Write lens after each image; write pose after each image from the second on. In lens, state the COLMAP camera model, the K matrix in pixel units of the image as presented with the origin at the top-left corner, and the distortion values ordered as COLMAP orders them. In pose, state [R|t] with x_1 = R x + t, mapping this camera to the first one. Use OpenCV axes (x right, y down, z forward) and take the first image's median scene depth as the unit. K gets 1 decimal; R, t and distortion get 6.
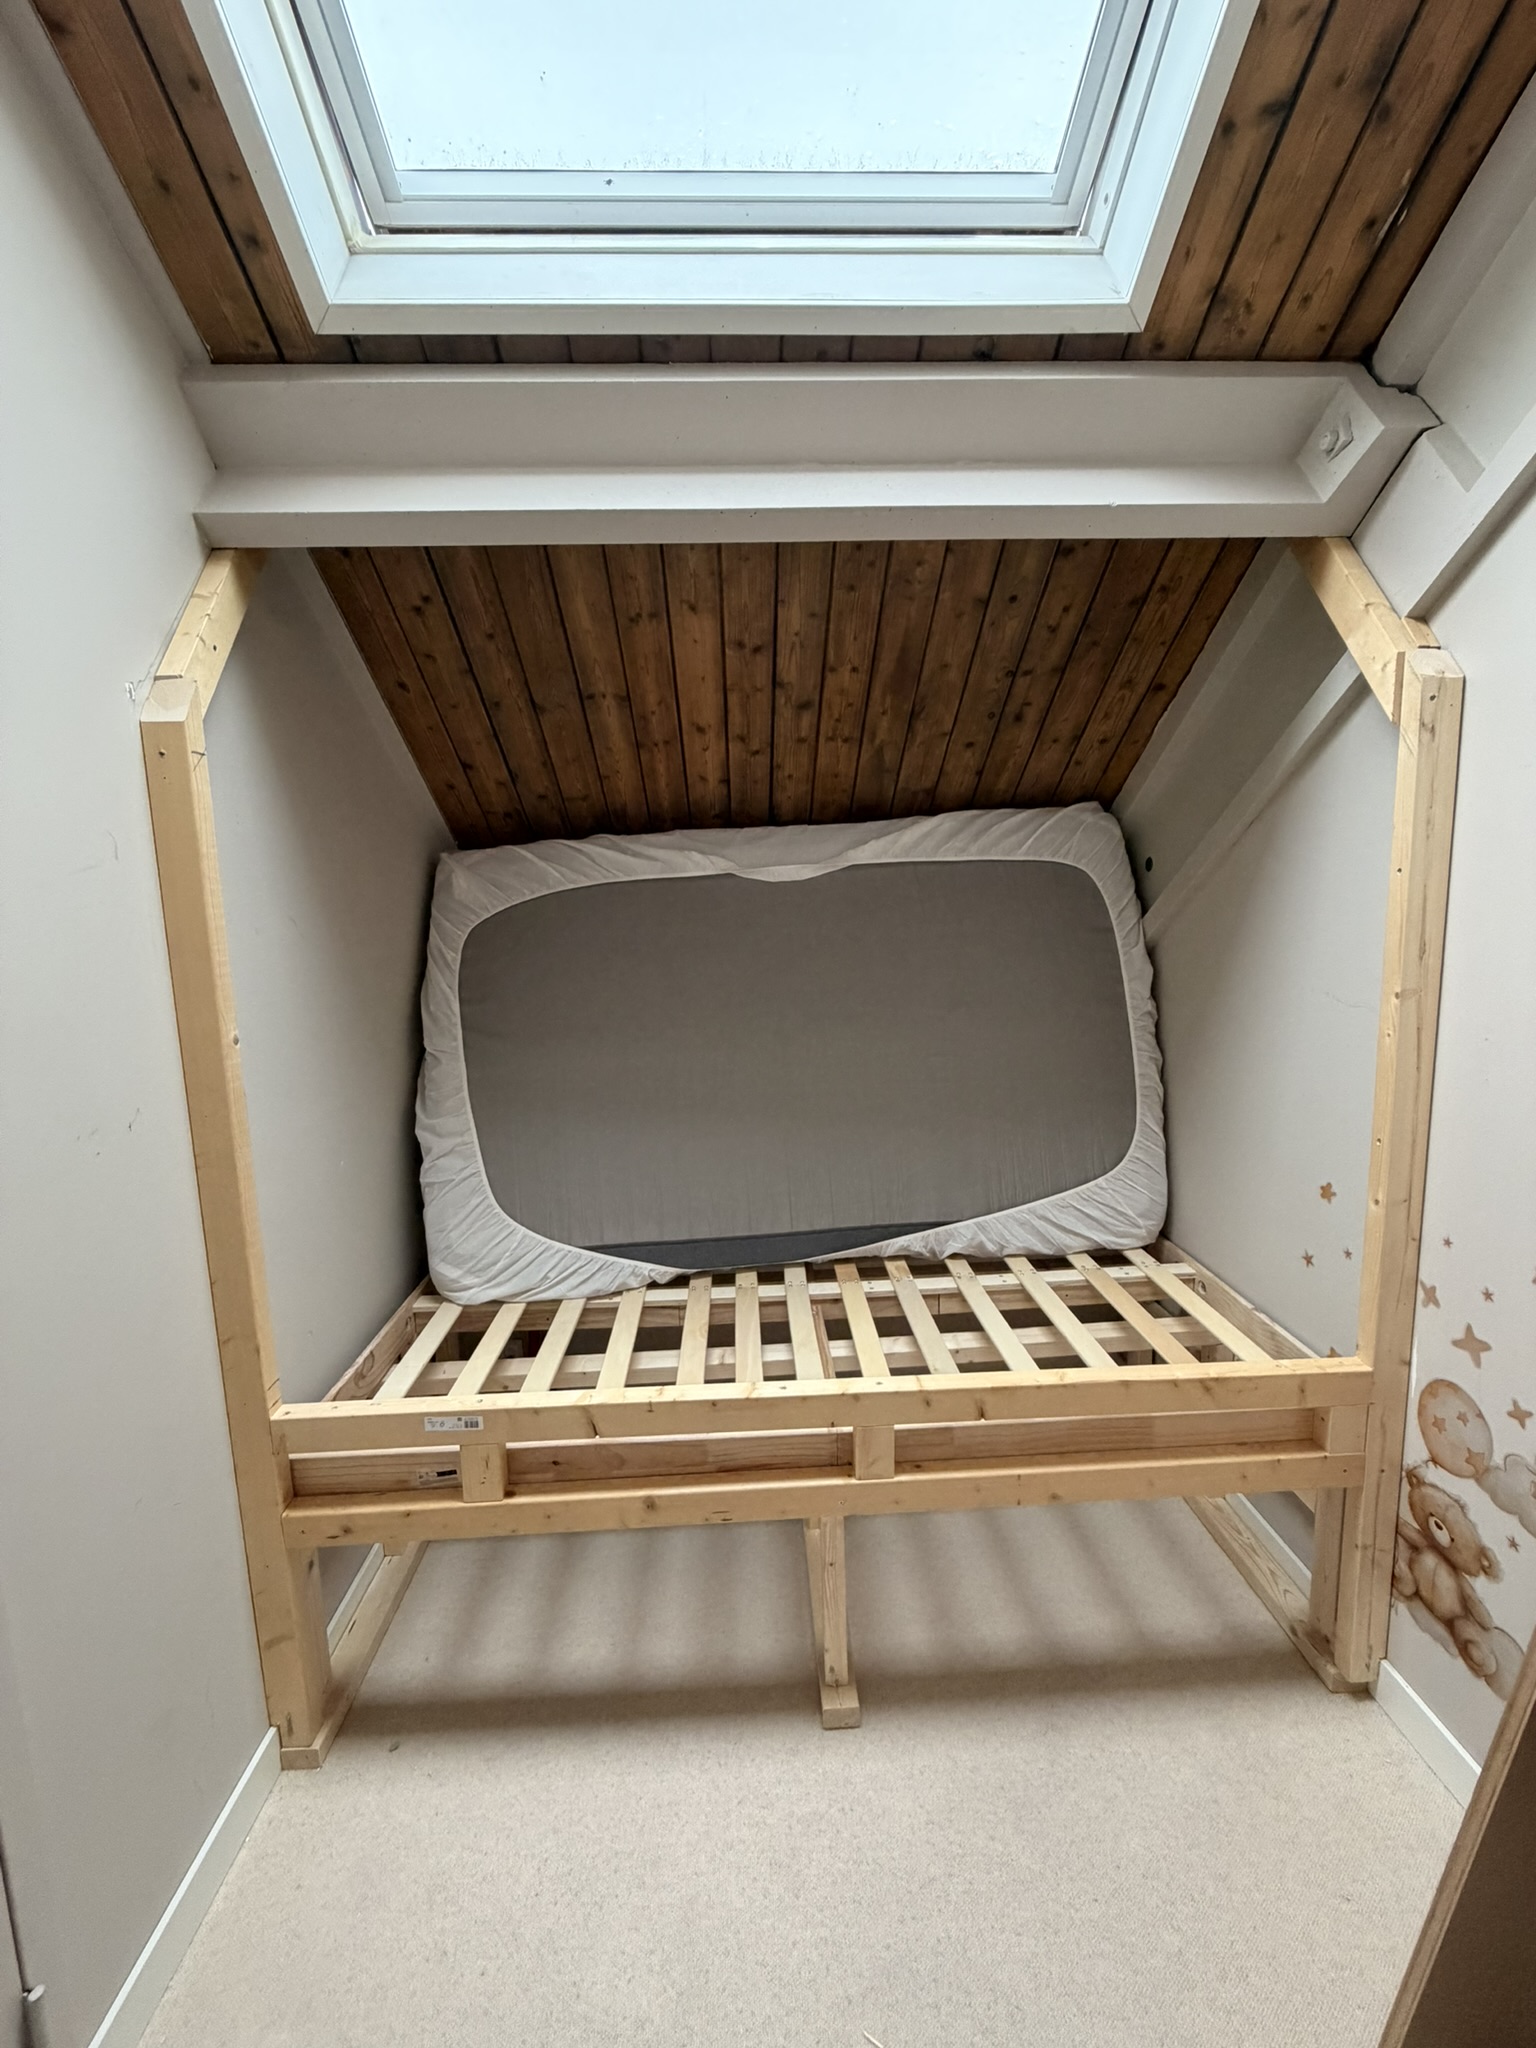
lens RADIAL K [[823.7, 0, 772.0], [0, 823.7, 1024.8], [0, 0, 1]] dist [0.000105, 0.000284]
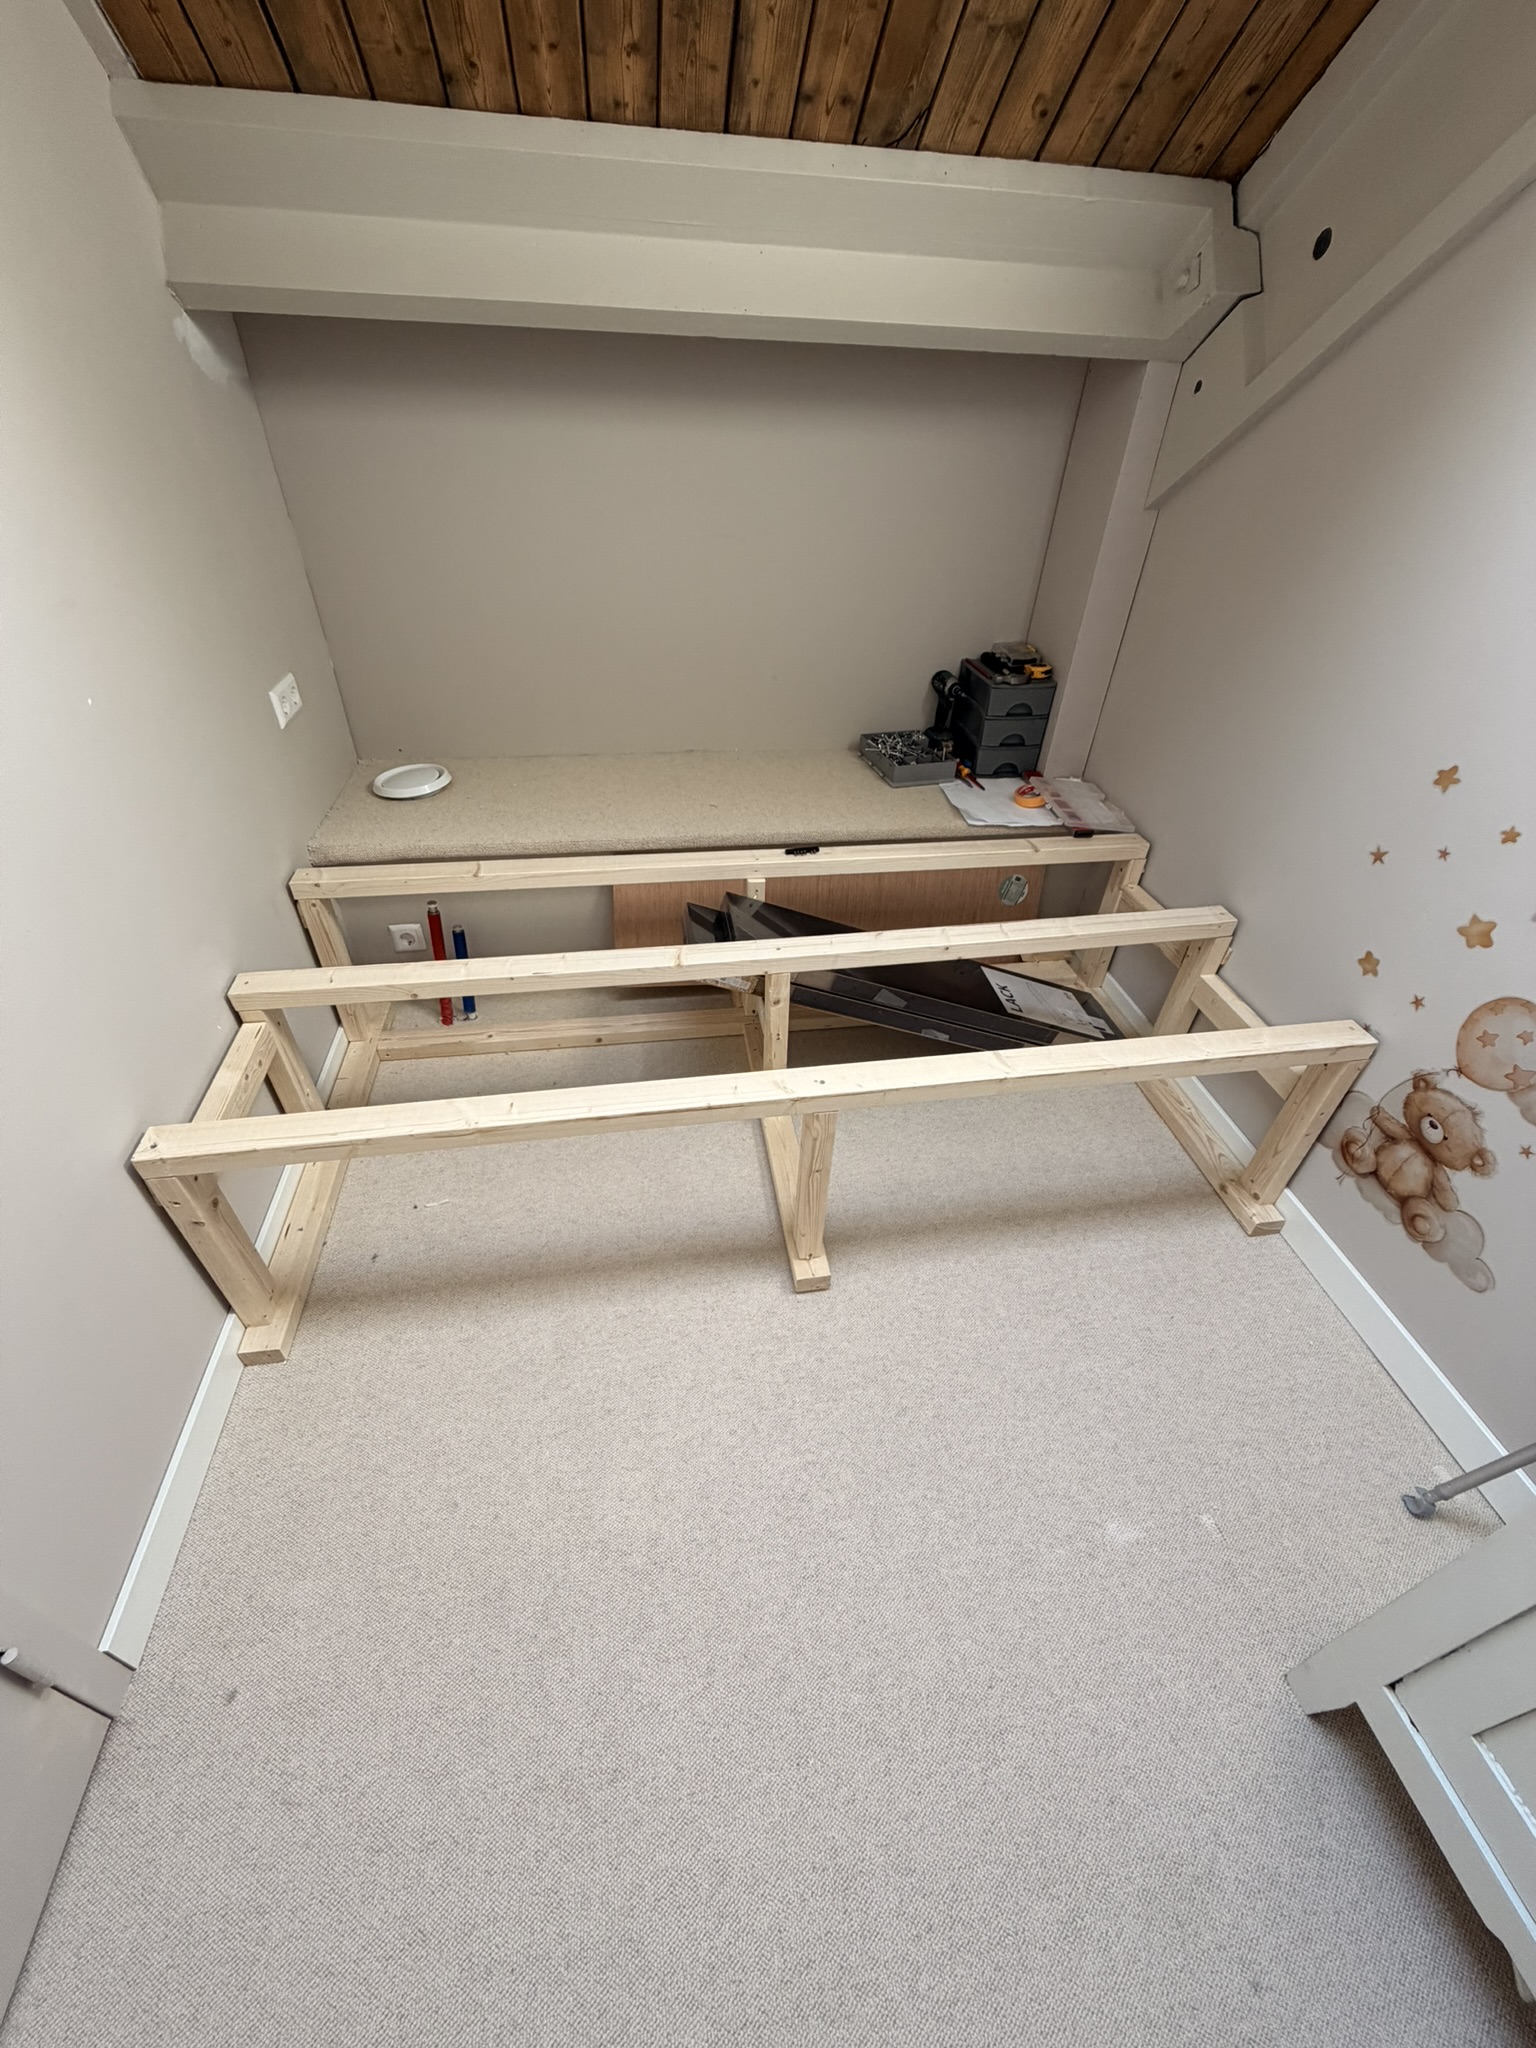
lens RADIAL K [[823.7, 0, 767.8], [0, 823.7, 1018.3], [0, 0, 1]] dist [0.000105, 0.000284]
pose [[0.990000, -0.021708, 0.139385, -0.121060], [-0.052295, 0.861209, 0.505554, 0.037829], [-0.131014, -0.507788, 0.851462, 0.328730]]
